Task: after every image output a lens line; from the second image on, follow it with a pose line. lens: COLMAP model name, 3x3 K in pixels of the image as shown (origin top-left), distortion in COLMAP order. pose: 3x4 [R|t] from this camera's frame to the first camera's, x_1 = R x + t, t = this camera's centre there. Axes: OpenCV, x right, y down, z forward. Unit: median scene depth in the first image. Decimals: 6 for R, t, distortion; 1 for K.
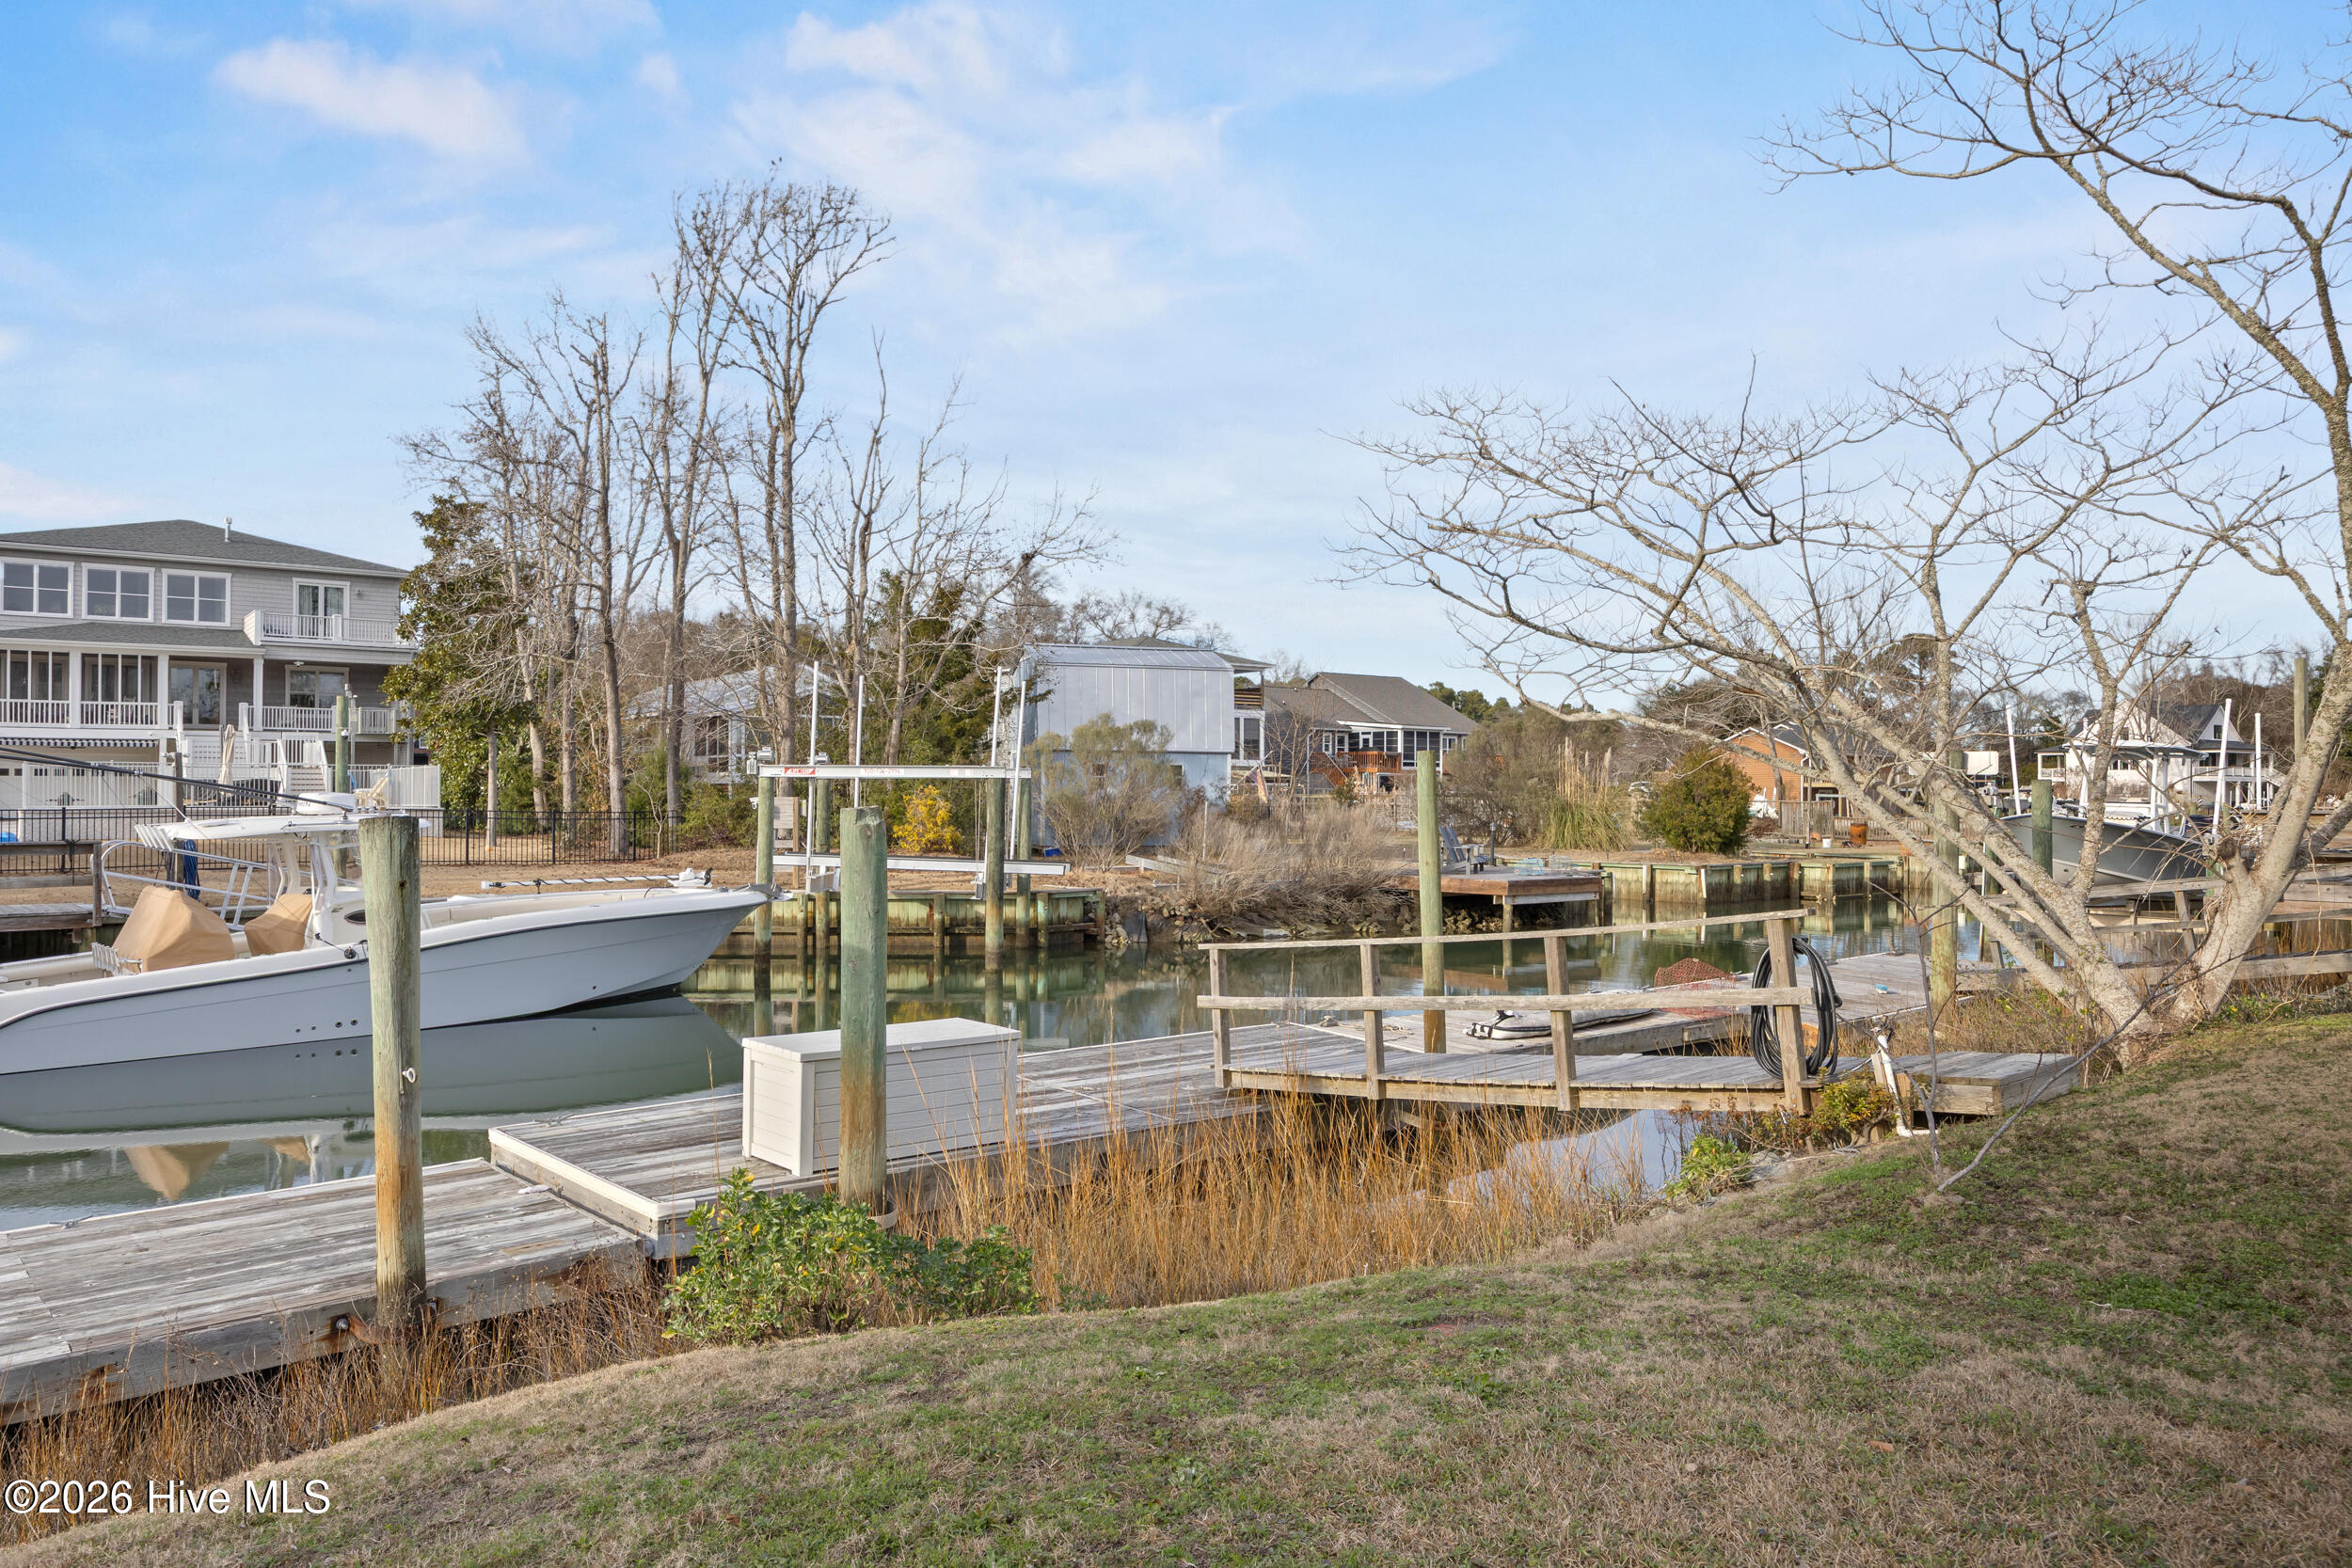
lens RADIAL K [[1494.0, 0, 1178.8], [0, 1494.0, 728.1], [0, 0, 1]] dist [0.001290, -0.000619]
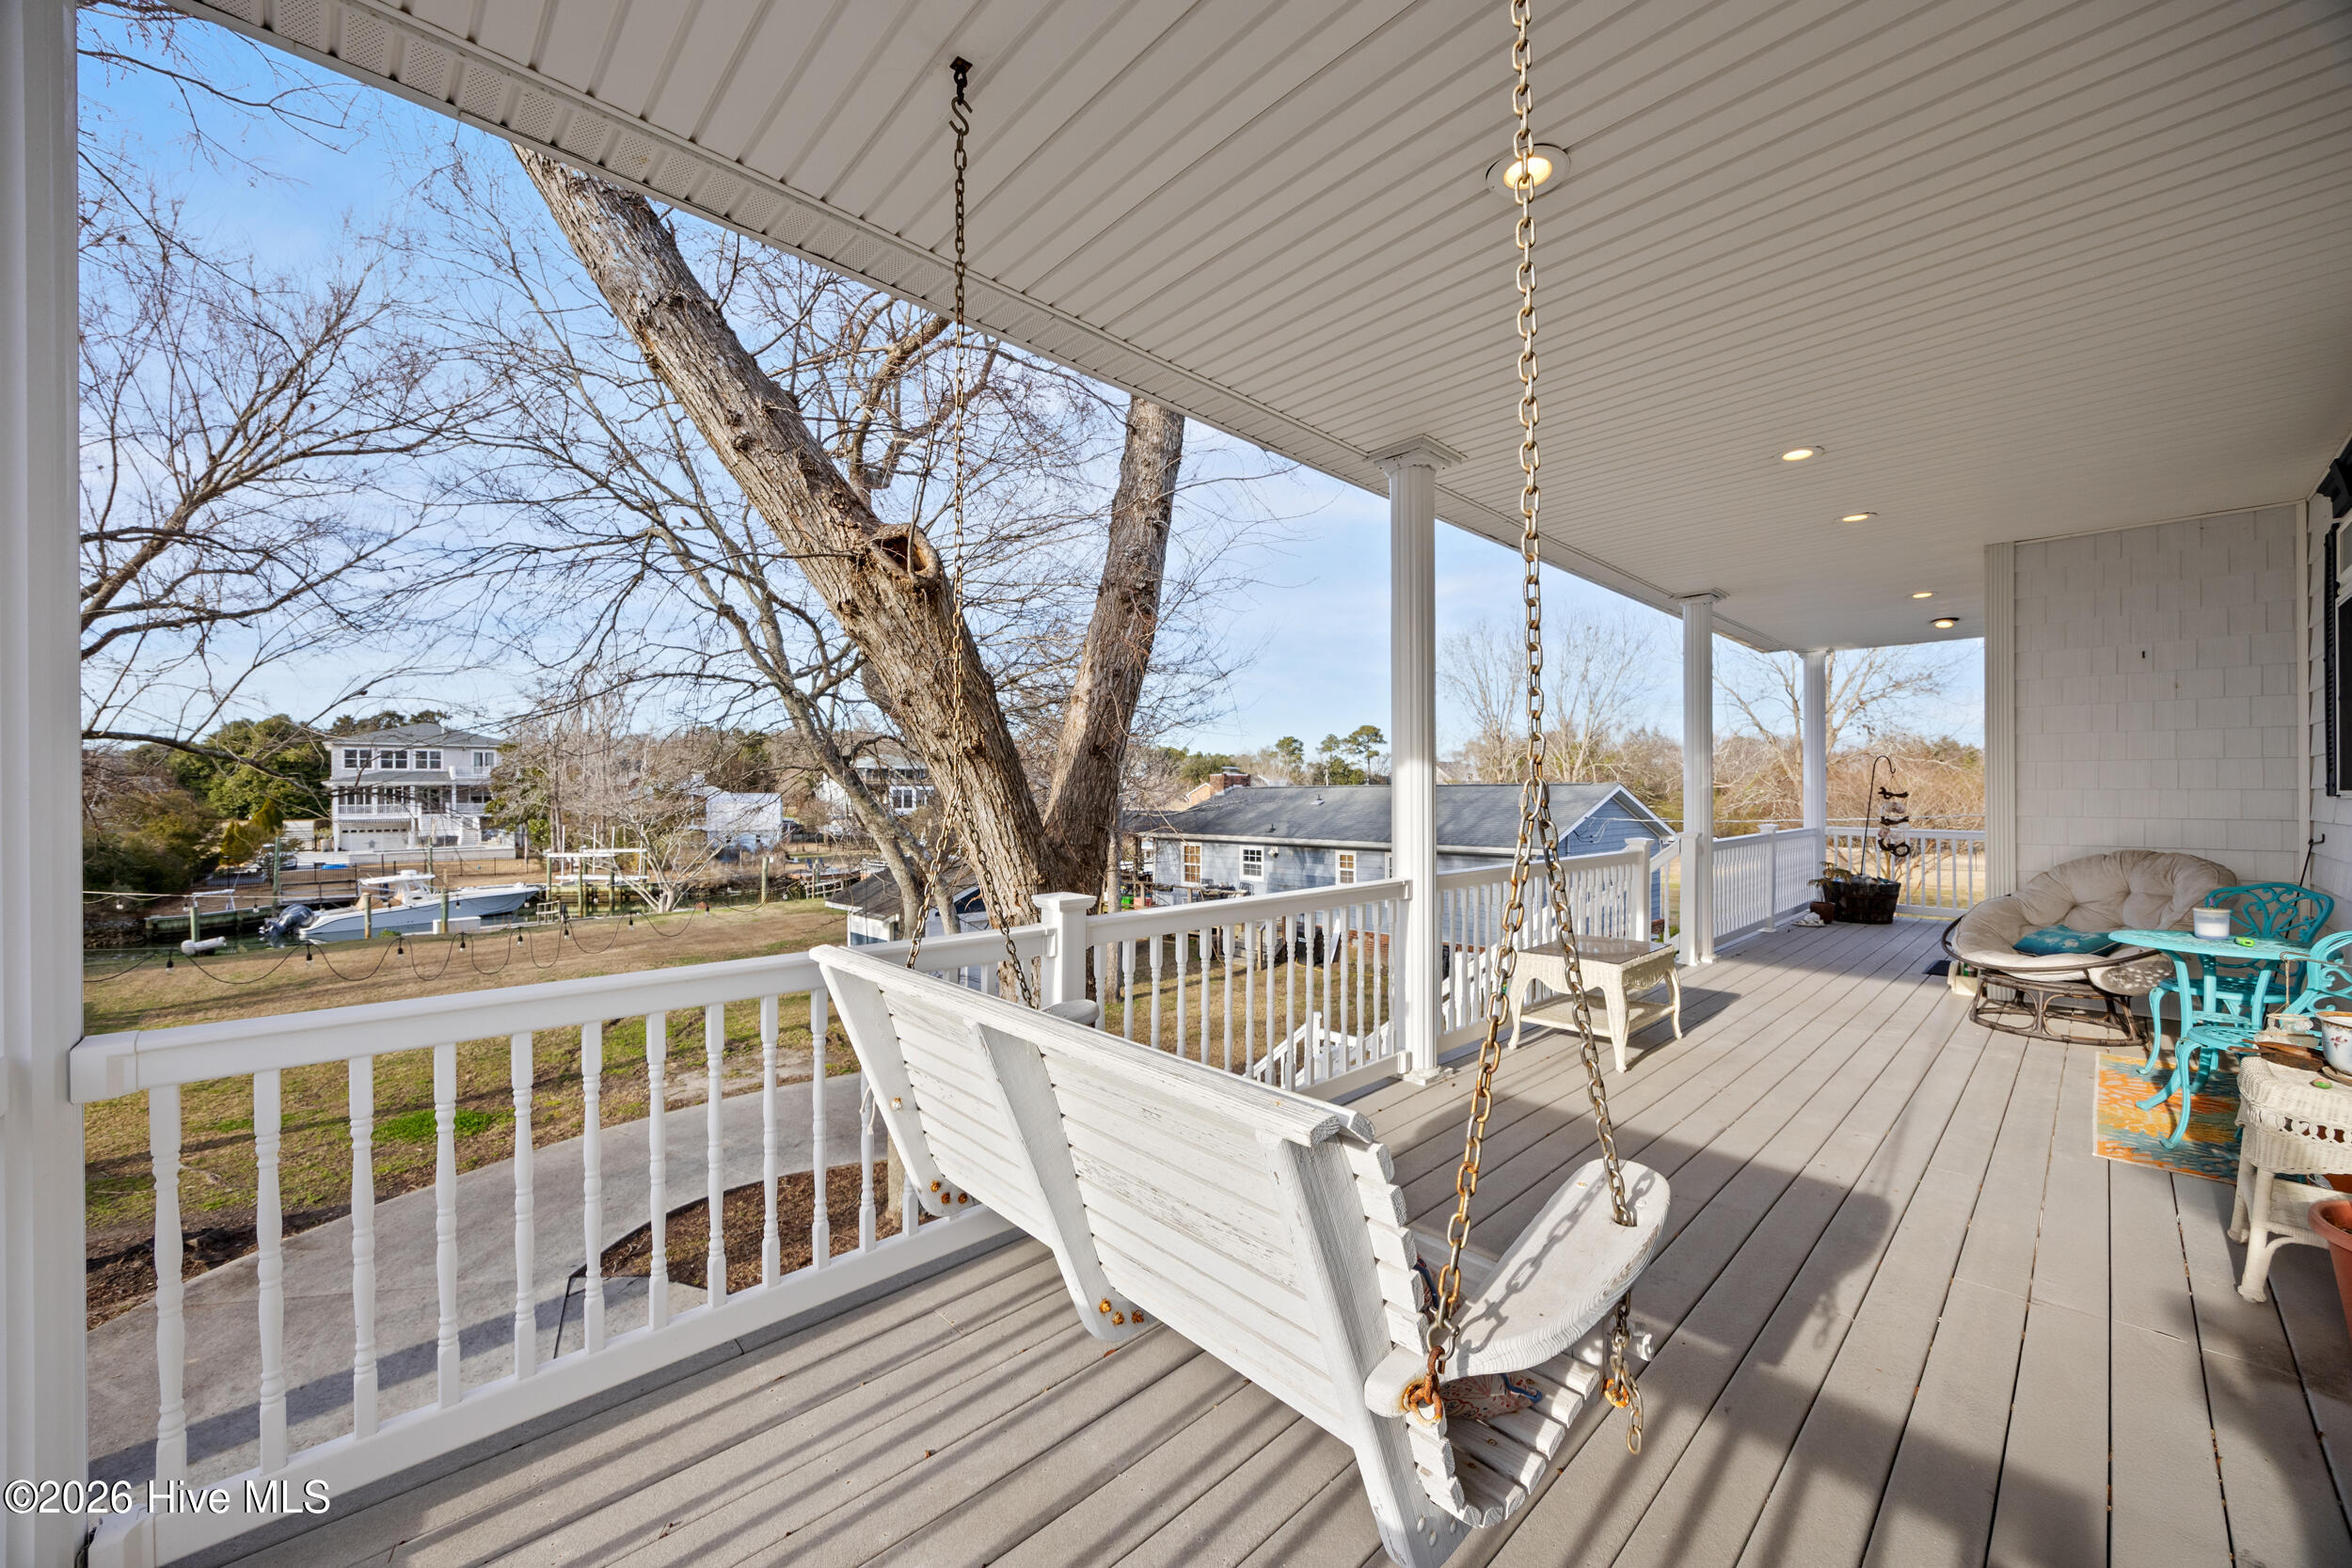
lens RADIAL K [[885.3, 0, 1176.0], [0, 885.3, 784.0], [0, 0, 1]] dist [0.000038, -0.000004]
pose [[0.998468, -0.008449, 0.054692, 0.558704], [0.006388, 0.999267, 0.037747, -0.103212], [-0.054971, -0.037340, 0.997790, -0.600289]]
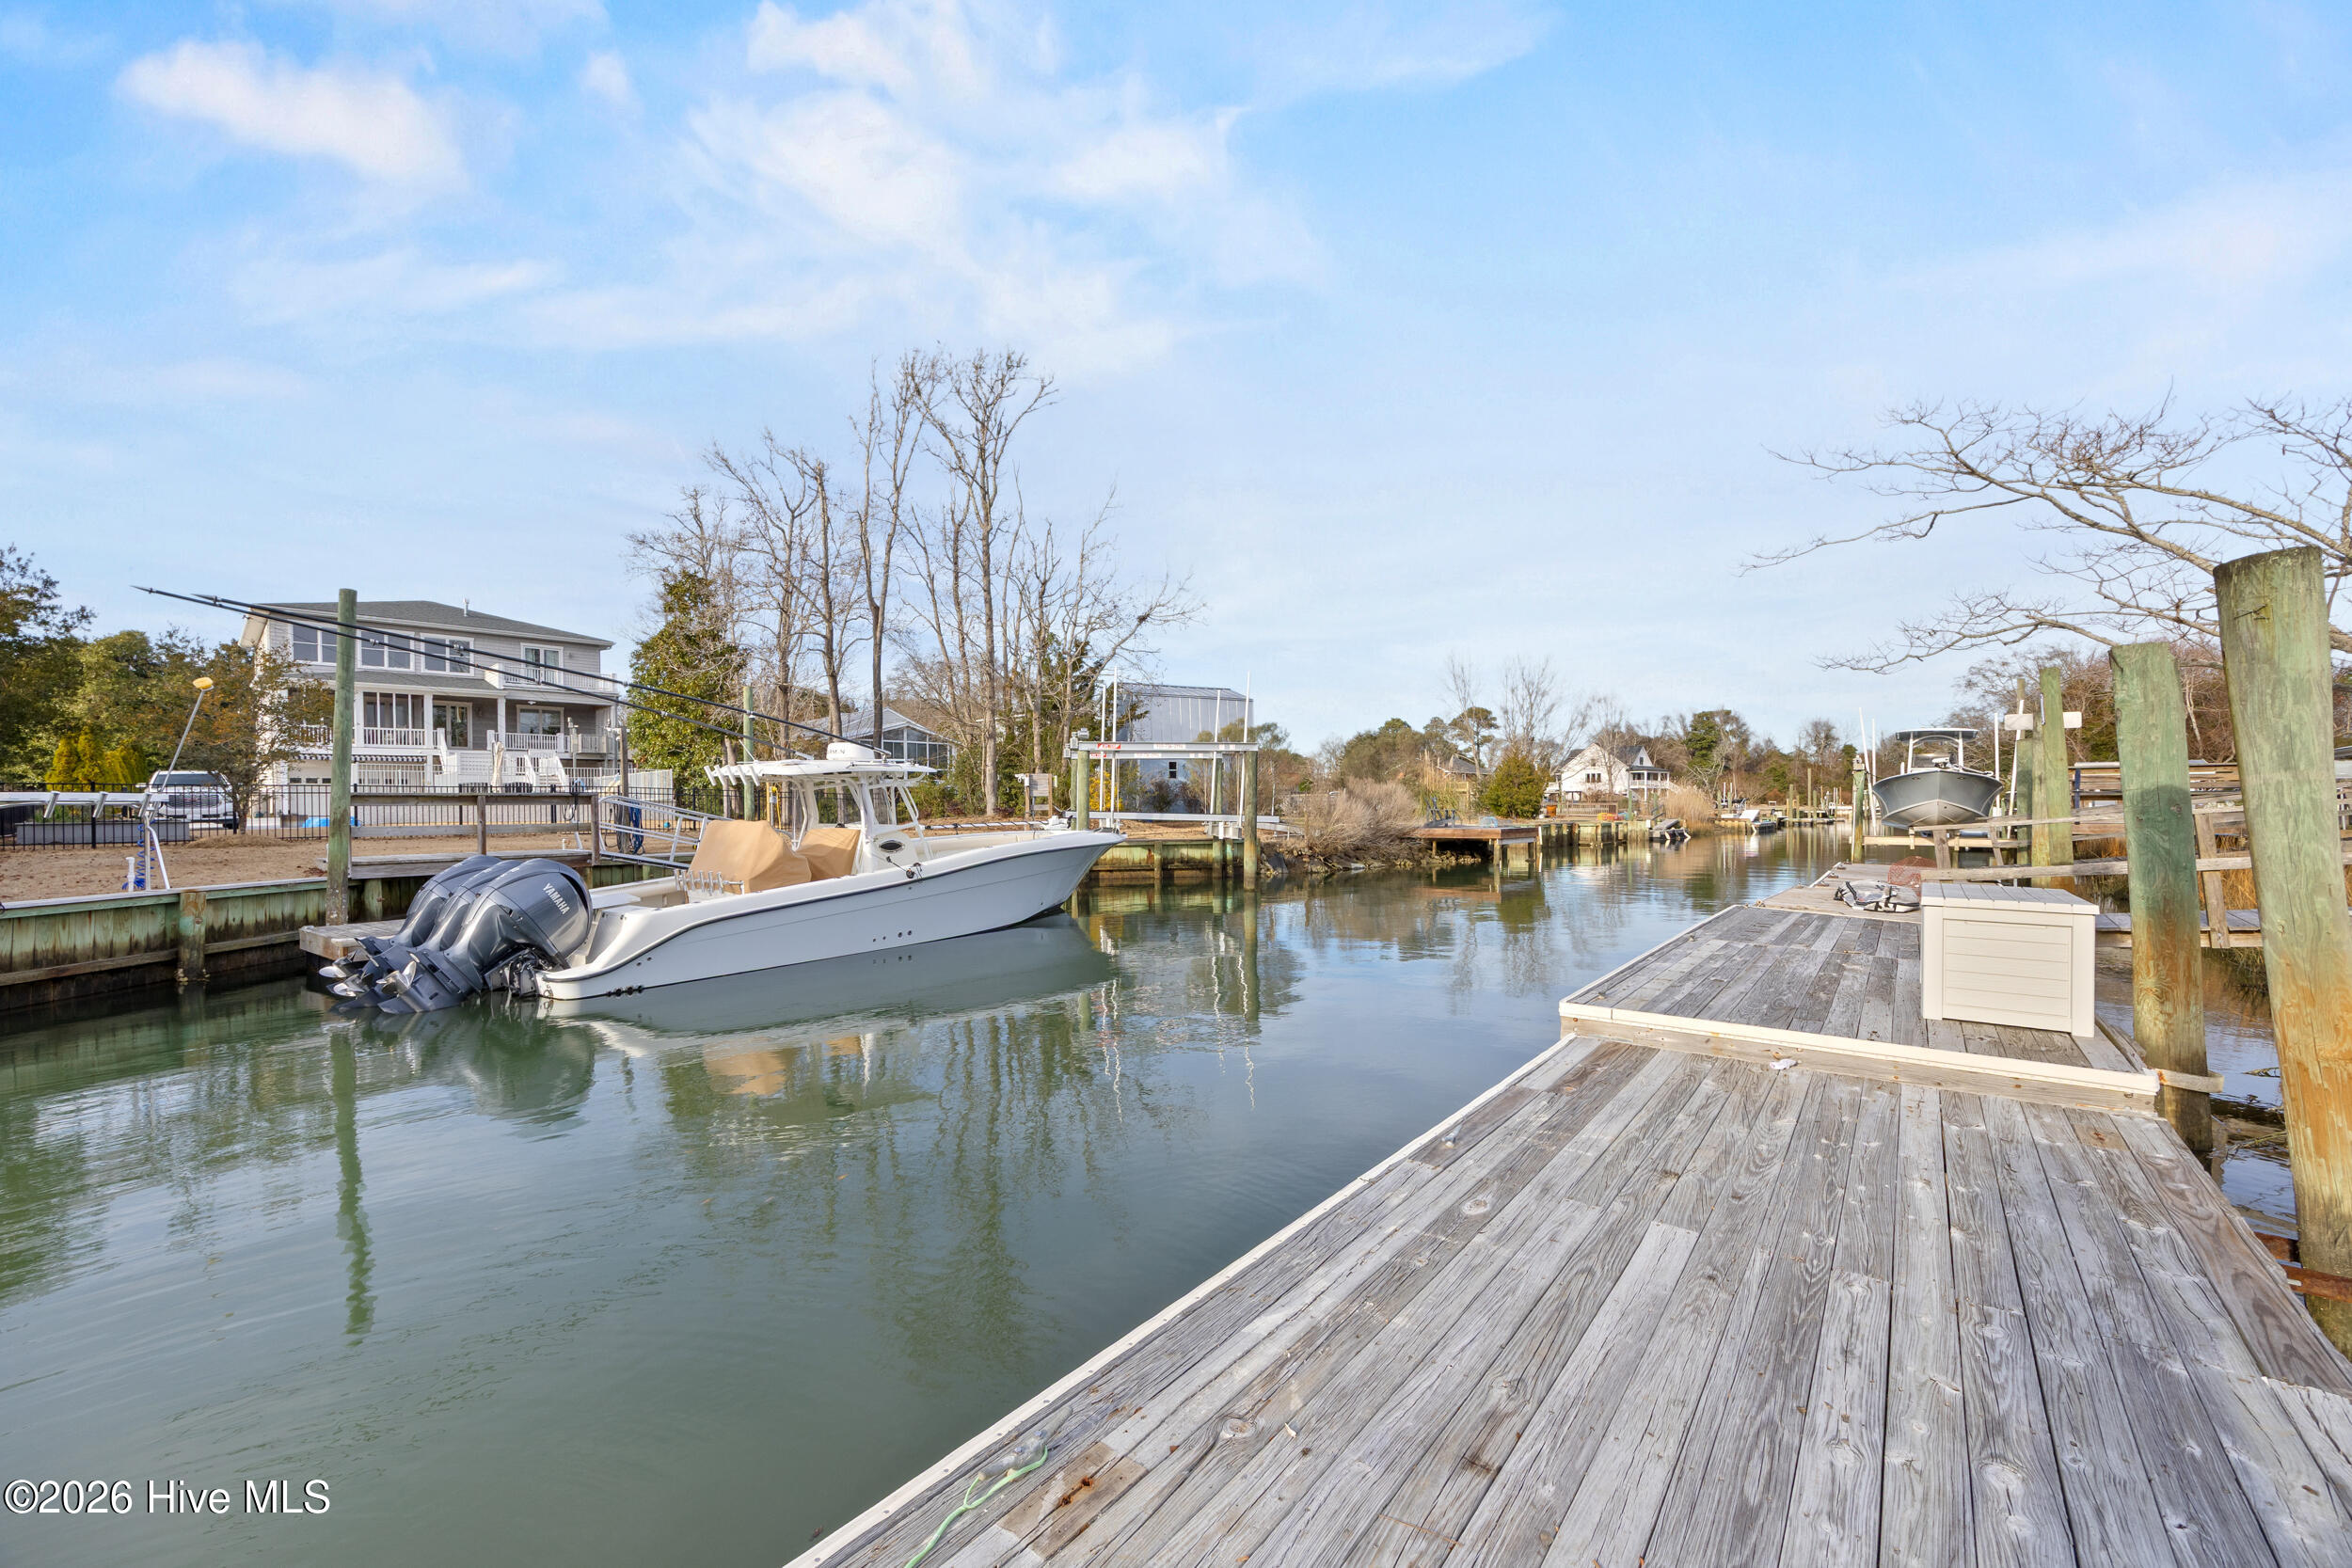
lens RADIAL K [[885.3, 0, 1176.0], [0, 885.3, 784.0], [0, 0, 1]] dist [0.000038, -0.000004]
pose [[0.987077, -0.006734, 0.160104, -0.136808], [0.003503, 0.999785, 0.020453, 0.020206], [-0.160207, -0.019628, 0.986888, 0.088217]]
